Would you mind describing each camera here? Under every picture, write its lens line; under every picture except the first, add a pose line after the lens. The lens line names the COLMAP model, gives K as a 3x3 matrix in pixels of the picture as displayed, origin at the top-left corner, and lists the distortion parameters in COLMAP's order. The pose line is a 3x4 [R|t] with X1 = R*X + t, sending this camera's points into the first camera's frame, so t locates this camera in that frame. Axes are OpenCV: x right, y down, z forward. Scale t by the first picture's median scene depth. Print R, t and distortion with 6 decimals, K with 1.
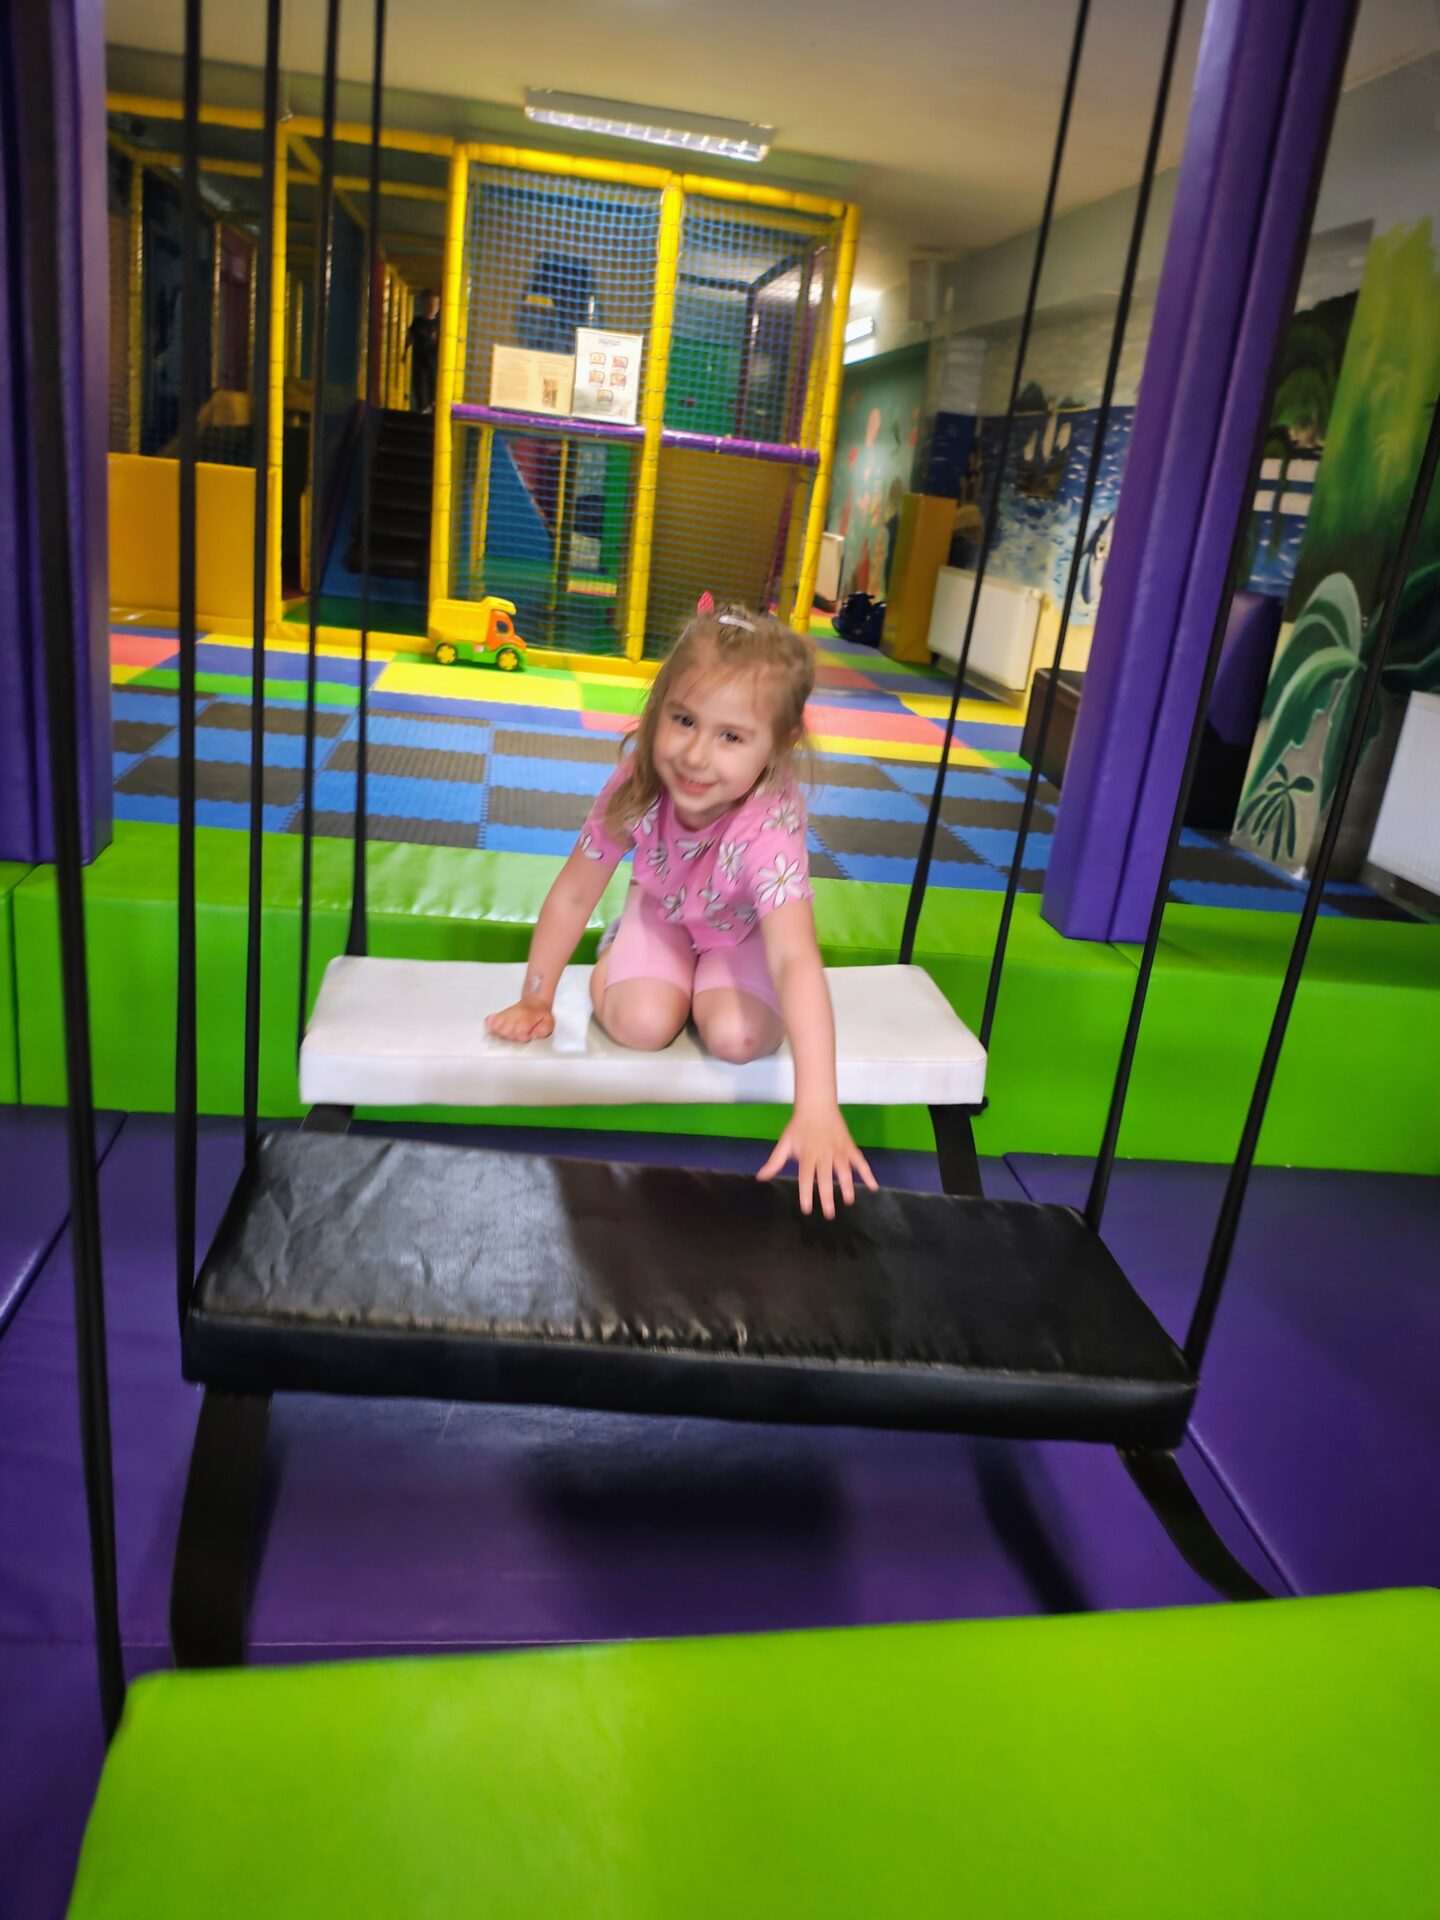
lens RADIAL K [[1485.4, 0, 718.5], [0, 1485.4, 973.2], [0, 0, 1]] dist [-0.012970, -0.020529]
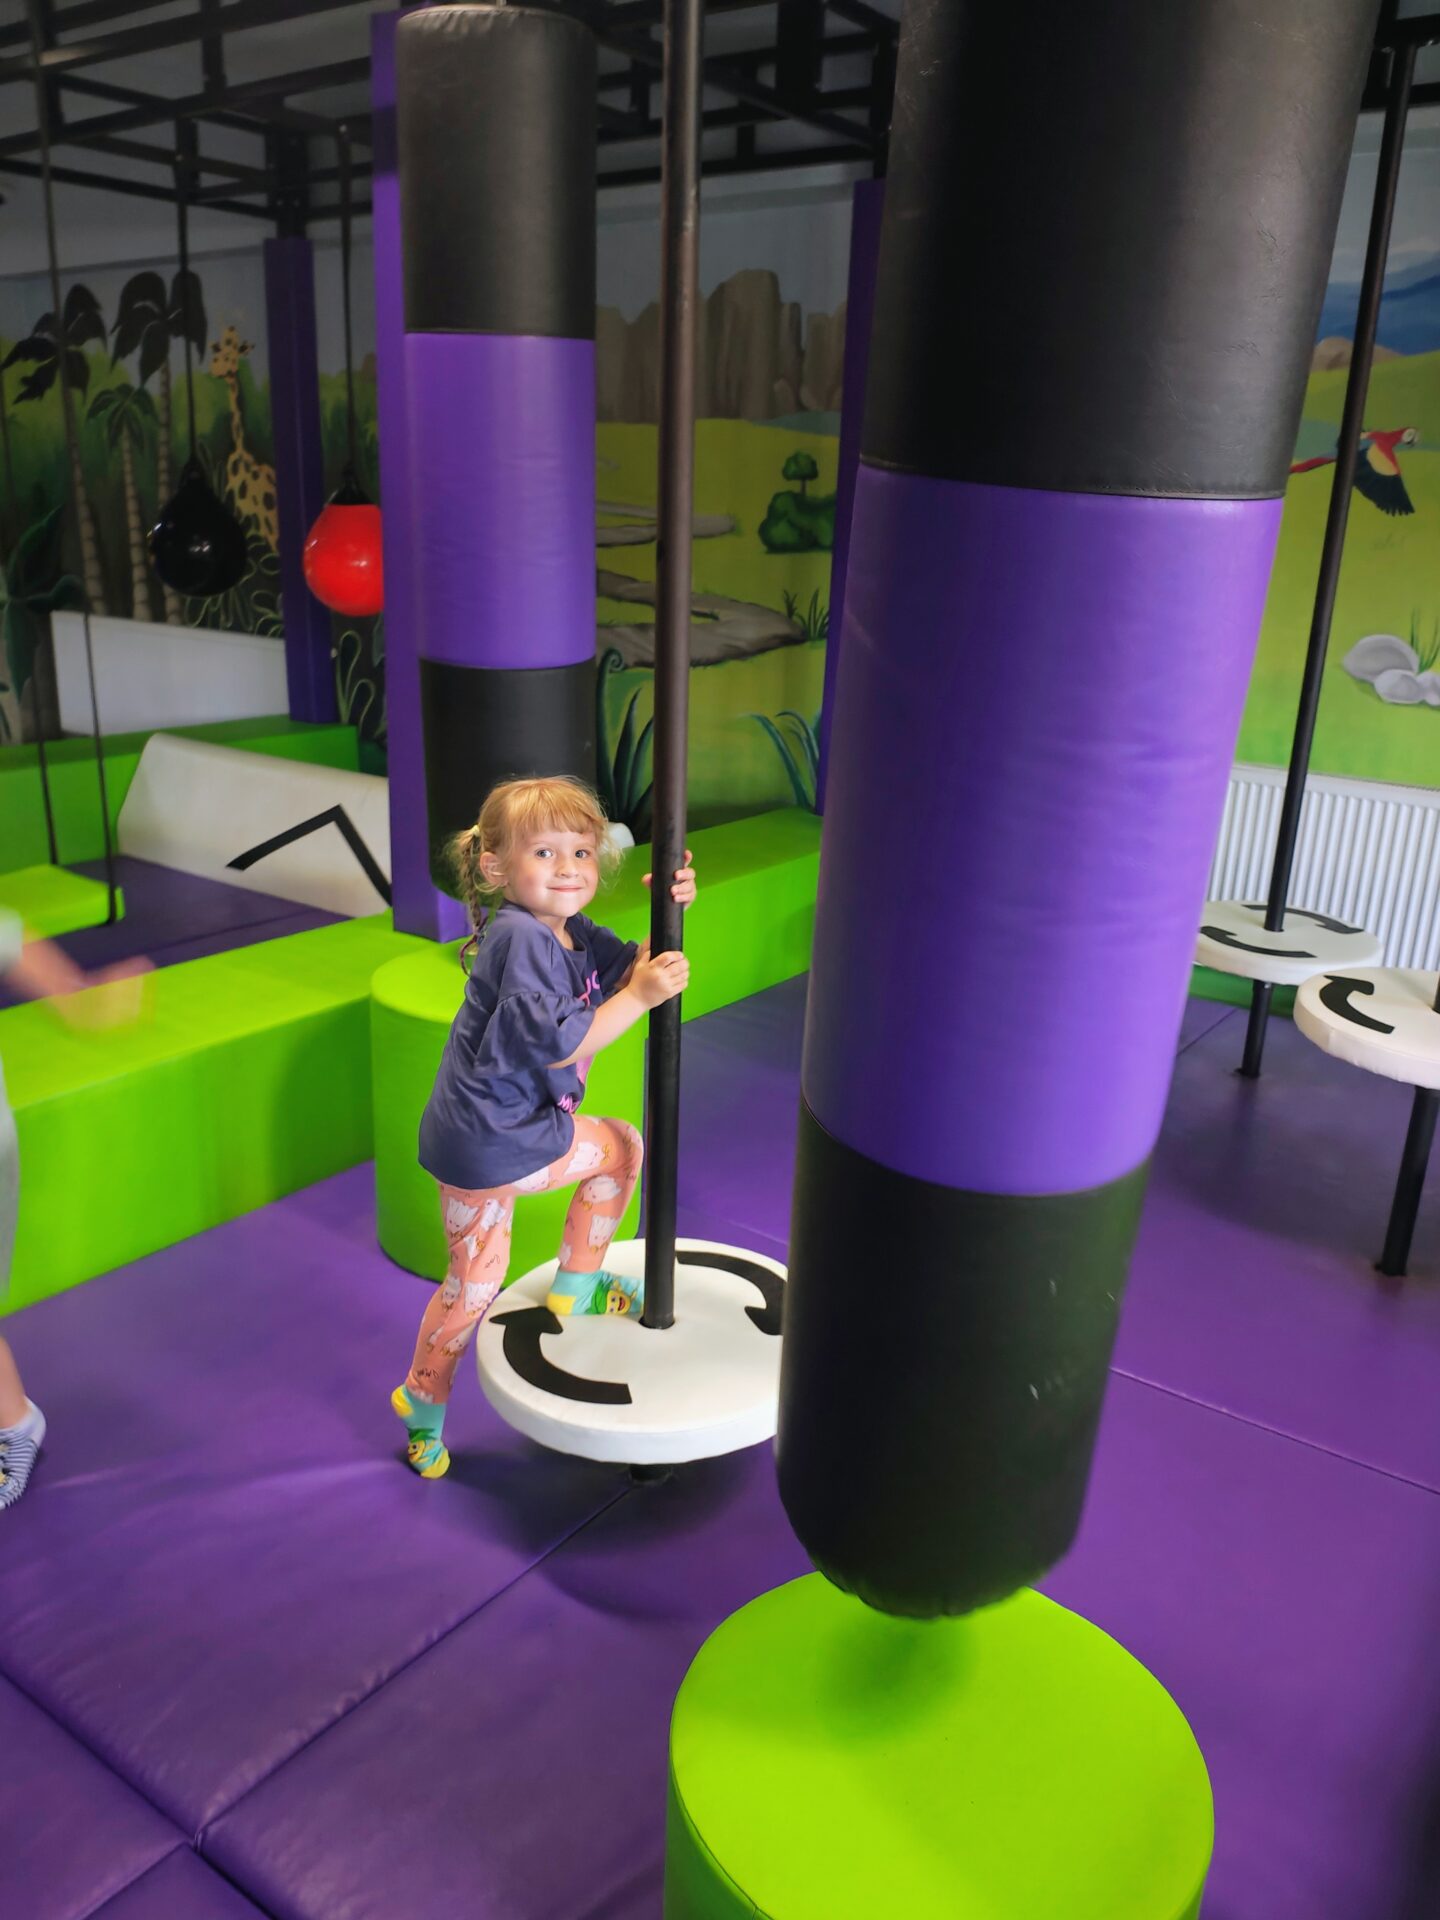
lens RADIAL K [[1485.4, 0, 714.7], [0, 1485.4, 959.8], [0, 0, 1]] dist [-0.012970, -0.020529]
pose [[0.678792, -0.320196, 0.660845, -0.154278], [0.281302, 0.944662, 0.168770, 0.068660], [-0.678315, 0.071337, 0.731300, -0.462139]]
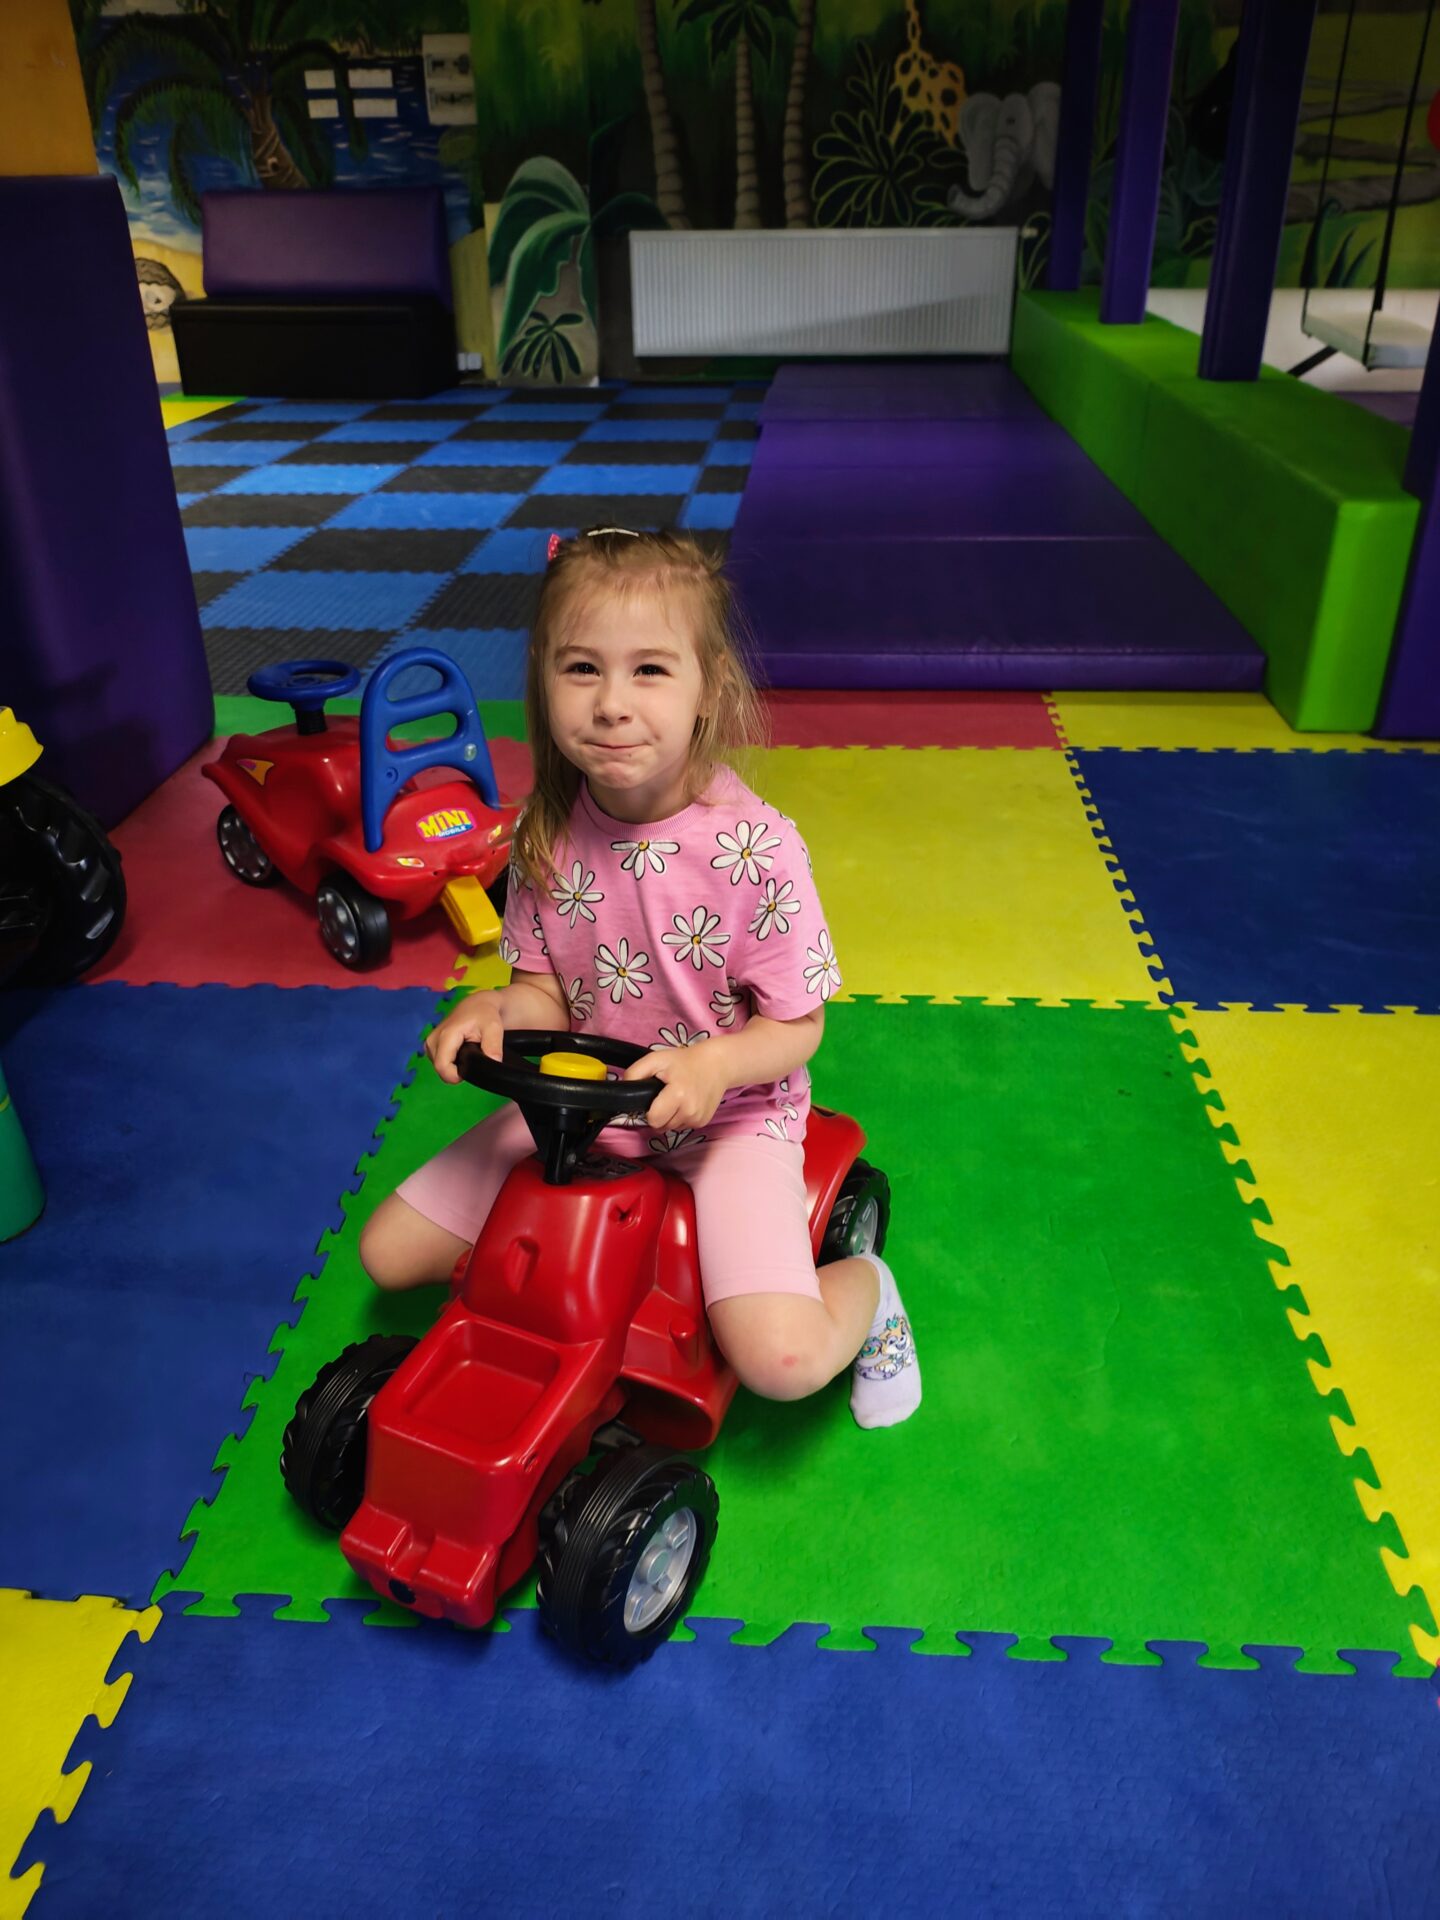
lens RADIAL K [[1485.4, 0, 725.4], [0, 1485.4, 957.7], [0, 0, 1]] dist [-0.012970, -0.020529]
pose [[0.166885, -0.566347, 0.807094, -1.034902], [0.344861, 0.800398, 0.490341, -0.273733], [-0.923699, 0.196504, 0.328885, 0.505419]]
